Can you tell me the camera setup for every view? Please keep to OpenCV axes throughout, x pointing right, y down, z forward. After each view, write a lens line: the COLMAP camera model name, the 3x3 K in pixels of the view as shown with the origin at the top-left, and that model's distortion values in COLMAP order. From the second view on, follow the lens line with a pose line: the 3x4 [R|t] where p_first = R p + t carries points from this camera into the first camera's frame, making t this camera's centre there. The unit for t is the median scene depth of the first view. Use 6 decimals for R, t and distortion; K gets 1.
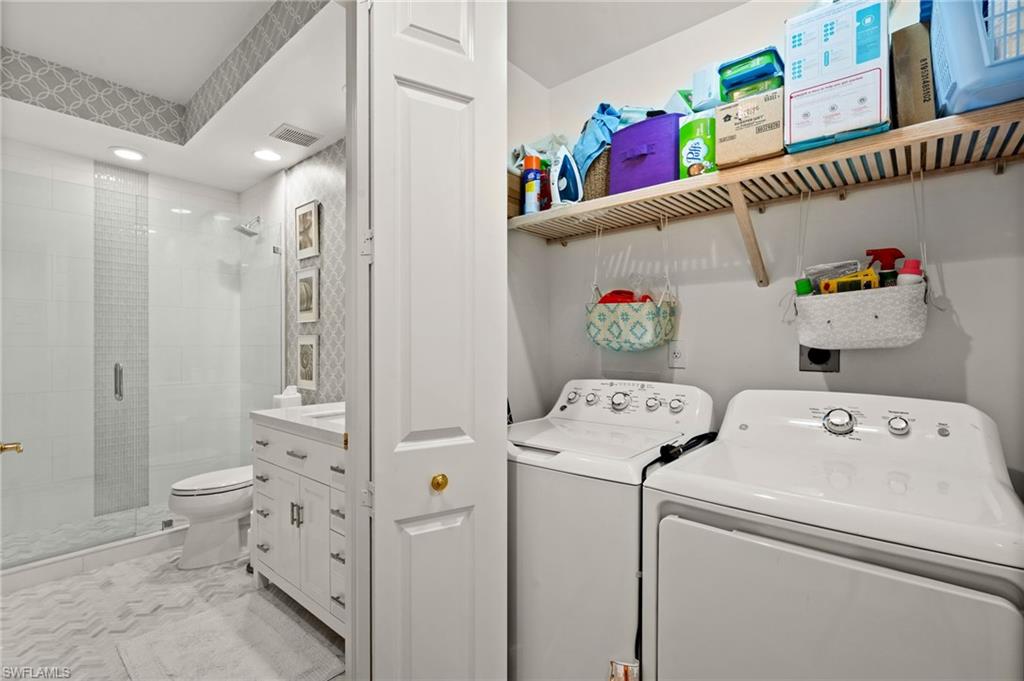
lens RADIAL K [[474.7, 0, 513.8], [0, 474.7, 341.0], [0, 0, 1]] dist [-0.001011, 0.000280]
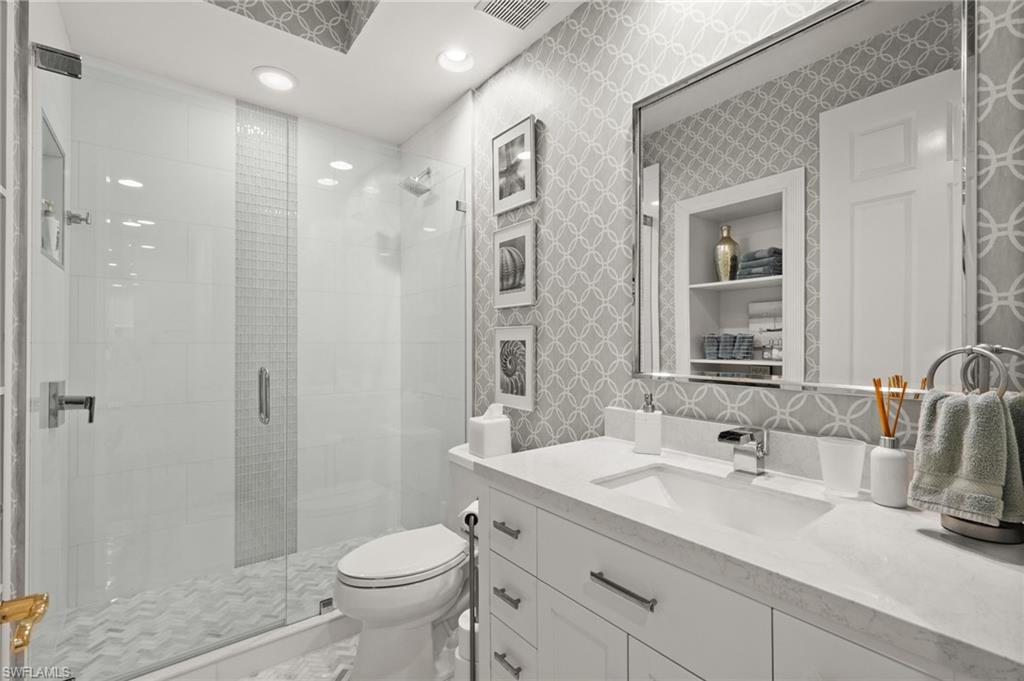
lens RADIAL K [[474.7, 0, 513.8], [0, 474.7, 341.0], [0, 0, 1]] dist [-0.001011, 0.000280]
pose [[0.979106, 0.002239, -0.203336, -0.305462], [-0.002315, 0.999997, -0.000136, 0.008325], [0.203335, 0.000603, 0.979109, 0.360505]]
